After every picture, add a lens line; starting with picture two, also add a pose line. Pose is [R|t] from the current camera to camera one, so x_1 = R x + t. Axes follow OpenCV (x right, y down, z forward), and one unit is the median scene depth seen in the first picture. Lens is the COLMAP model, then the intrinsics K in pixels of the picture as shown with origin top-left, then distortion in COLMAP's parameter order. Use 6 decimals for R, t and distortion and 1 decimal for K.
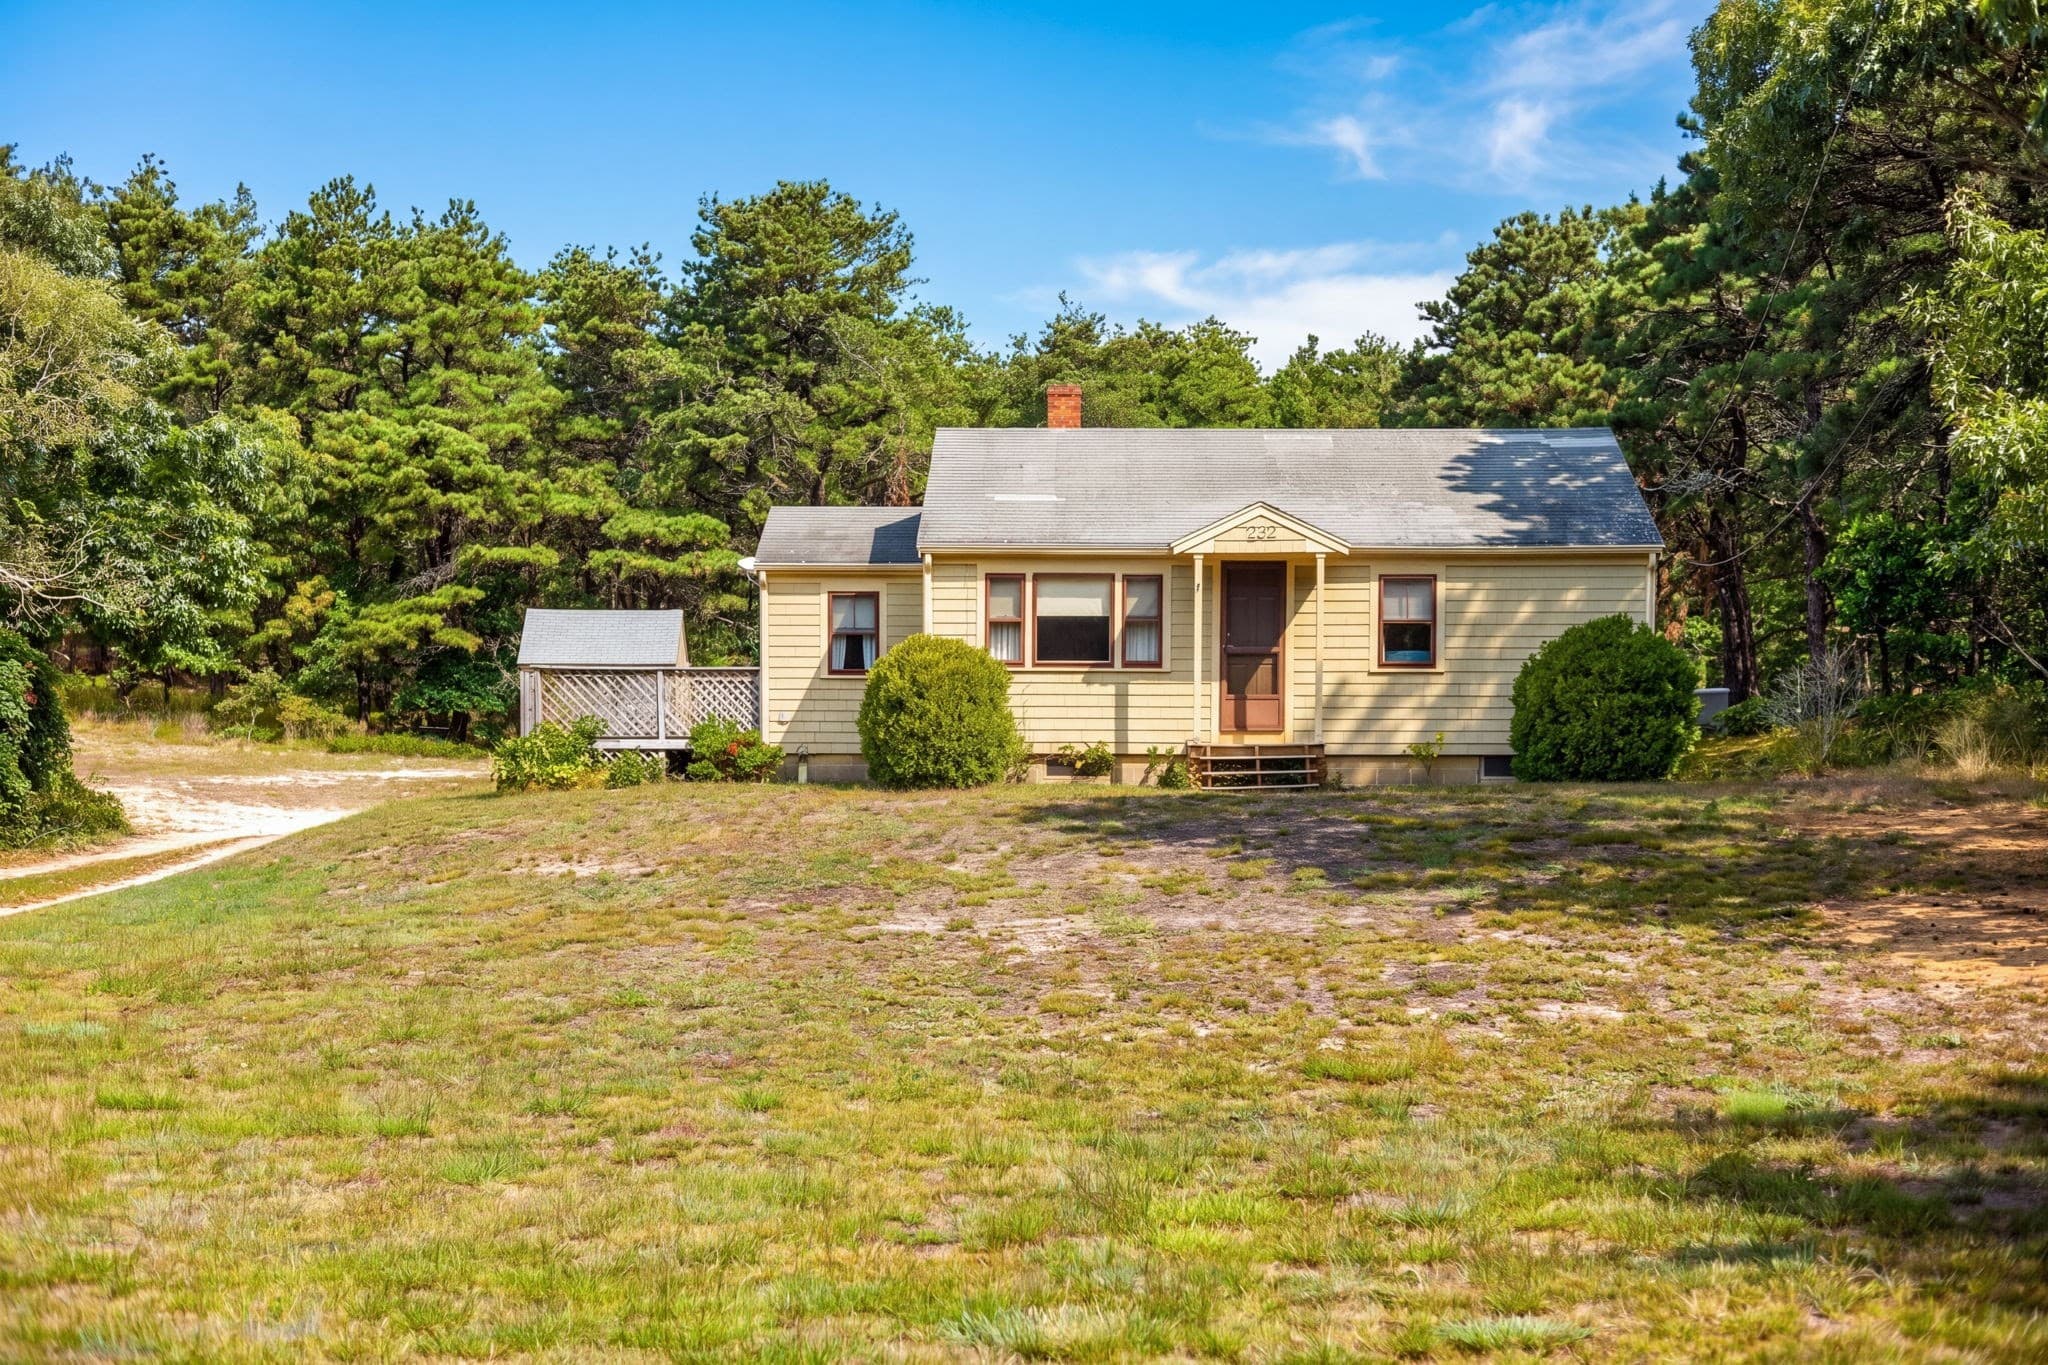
lens RADIAL K [[3038.0, 0, 1022.0], [0, 3038.0, 693.3], [0, 0, 1]] dist [0.121624, 0.000000]
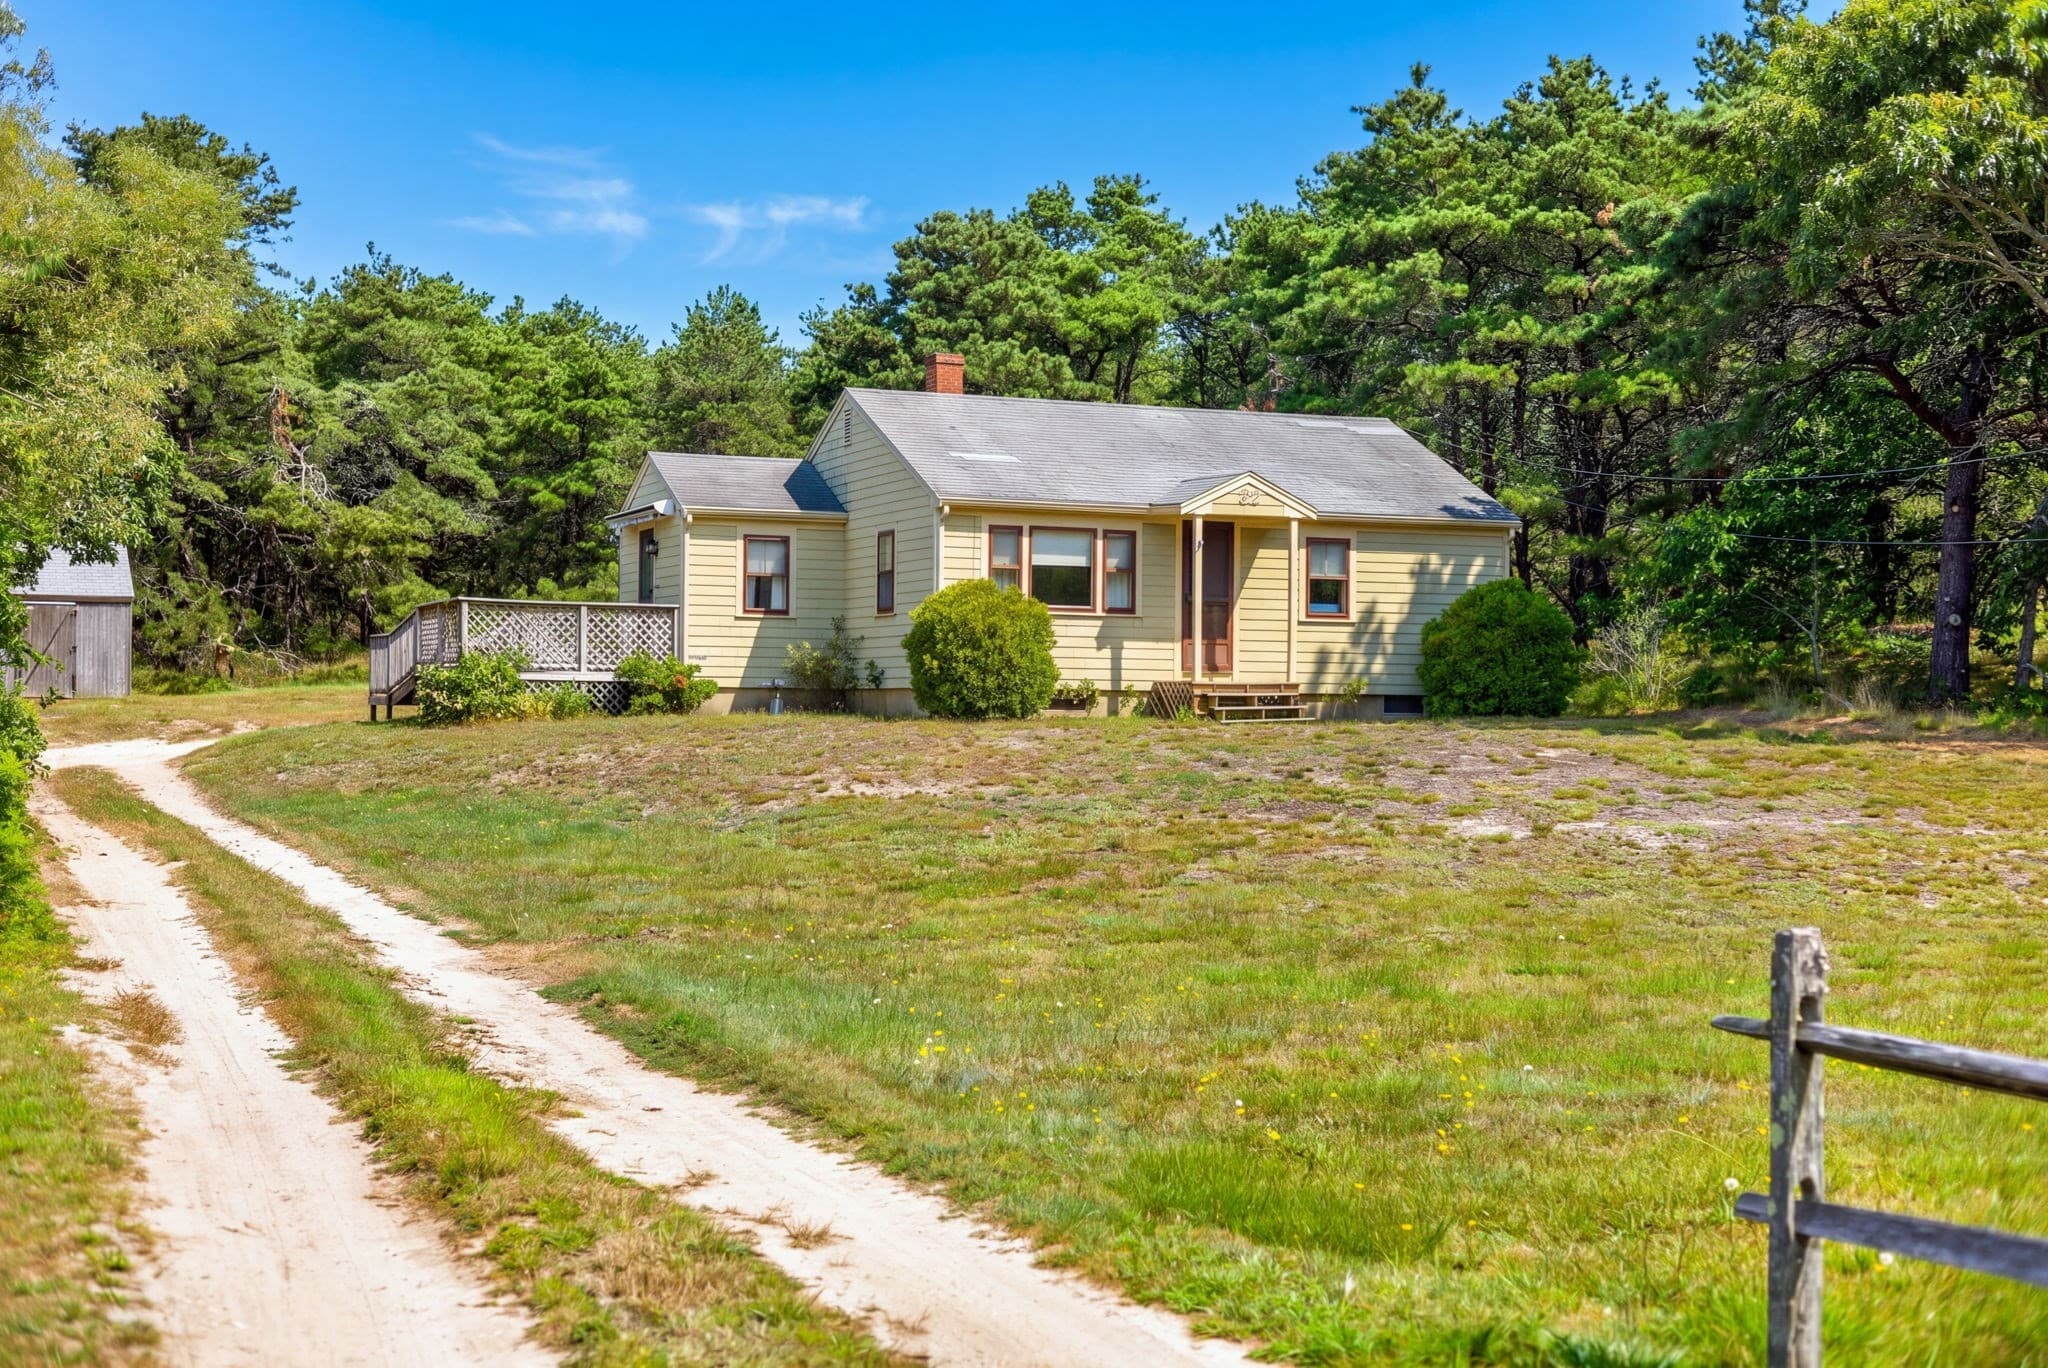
lens RADIAL K [[2902.7, 0, 1021.2], [0, 2902.7, 749.1], [0, 0, 1]] dist [0.005423, 0.000000]
pose [[0.914511, 0.003048, 0.404549, -0.406885], [-0.017648, 0.999320, 0.032365, 0.007151], [-0.404175, -0.036738, 0.913943, 0.030529]]
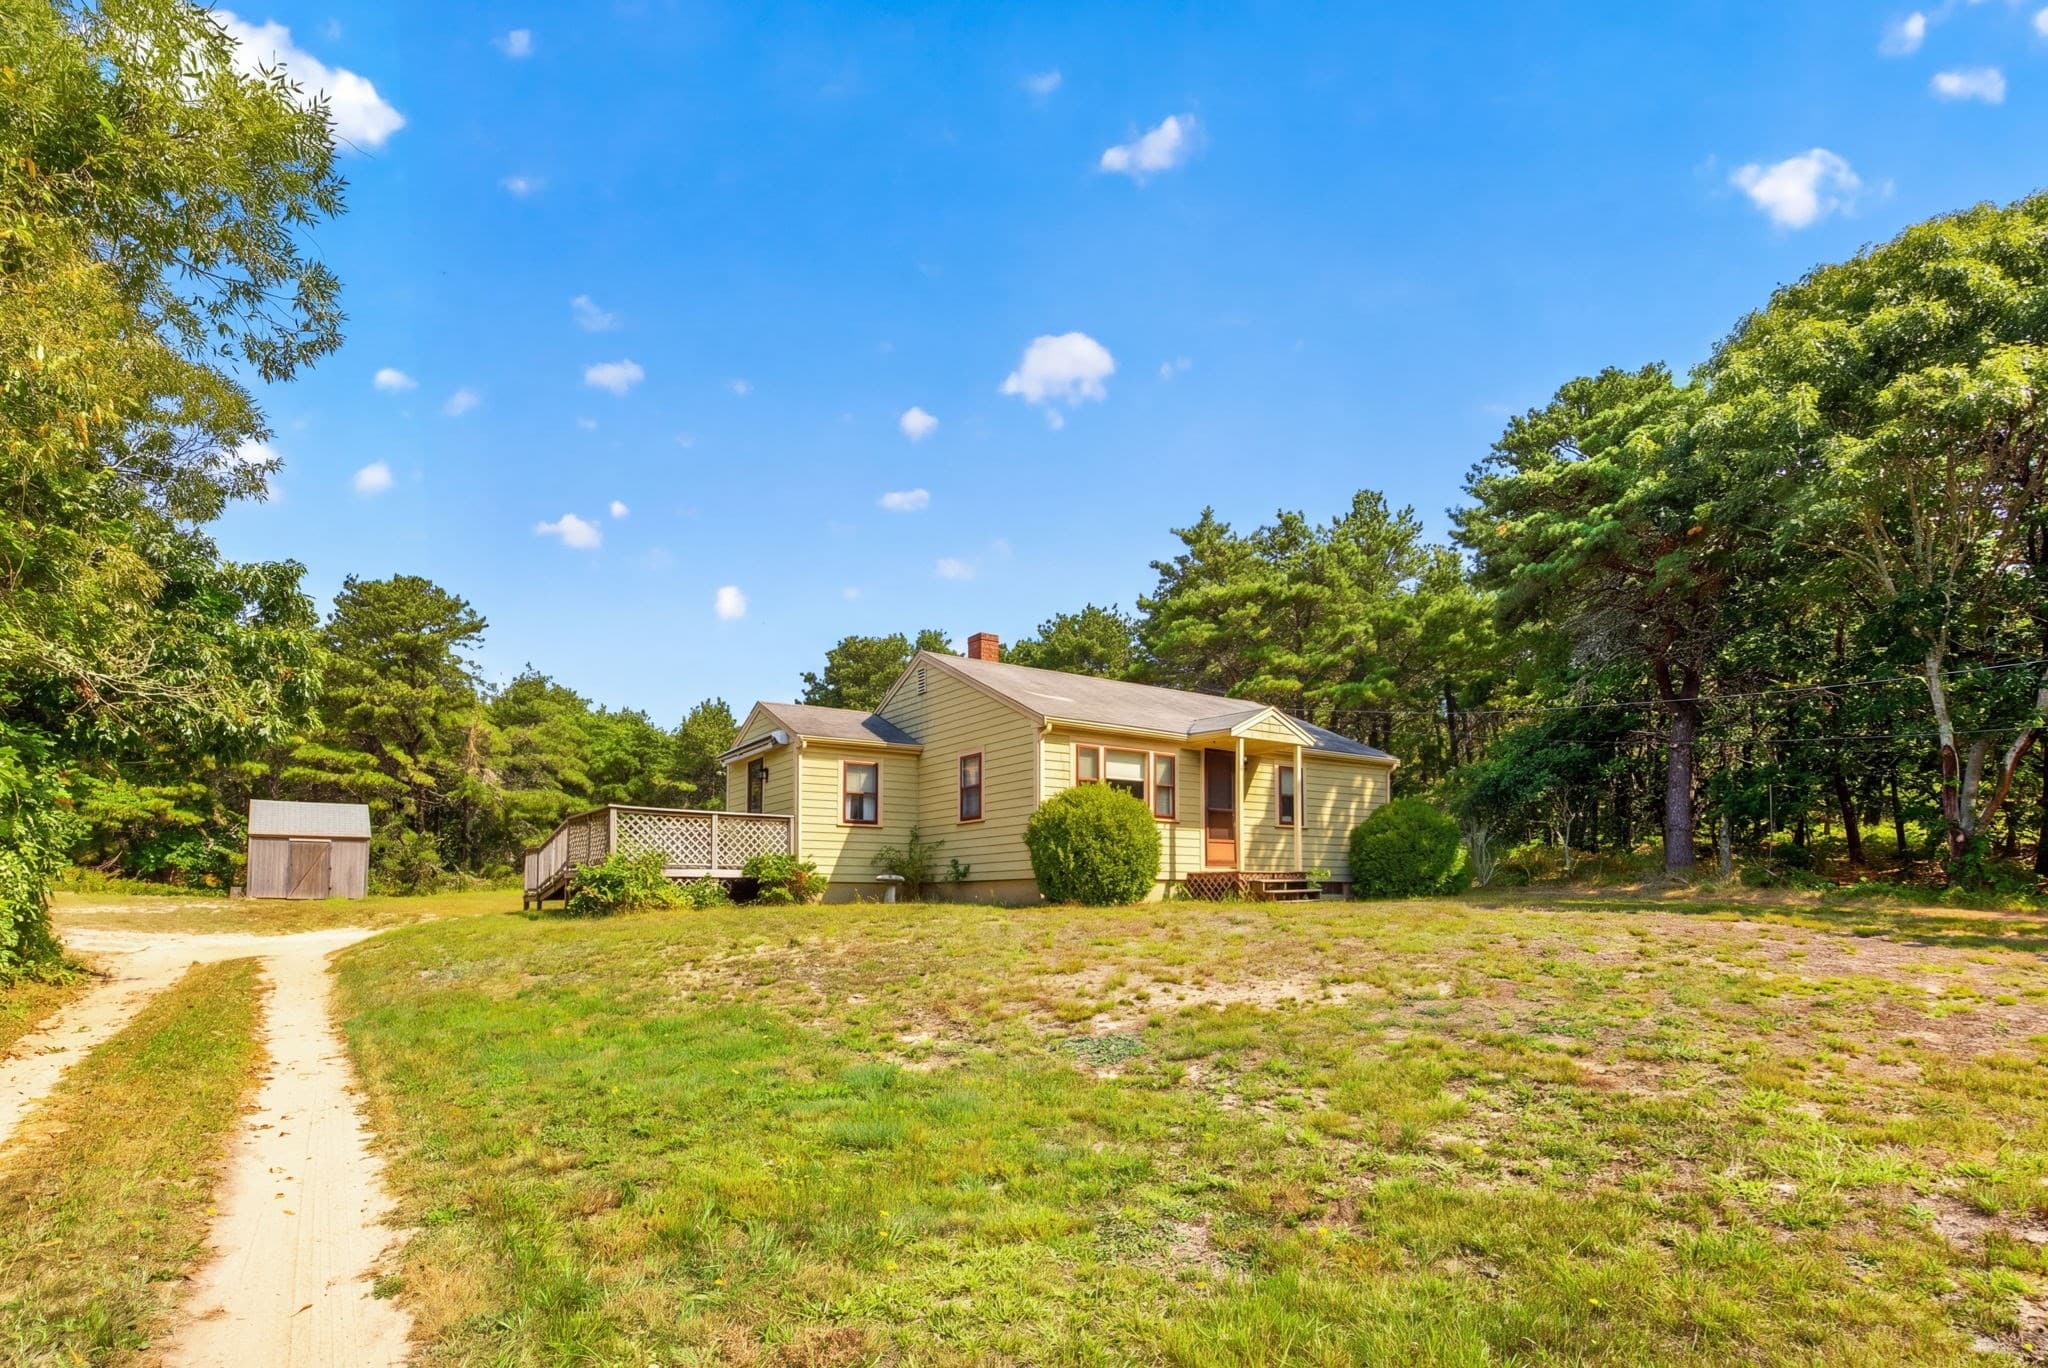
lens RADIAL K [[1046.5, 0, 1008.8], [0, 1046.5, 824.6], [0, 0, 1]] dist [-0.005527, 0.000825]
pose [[0.808592, 0.038589, 0.587103, -0.288906], [-0.007685, 0.998454, -0.055042, 0.020388], [-0.588320, 0.039994, 0.807639, 0.619909]]
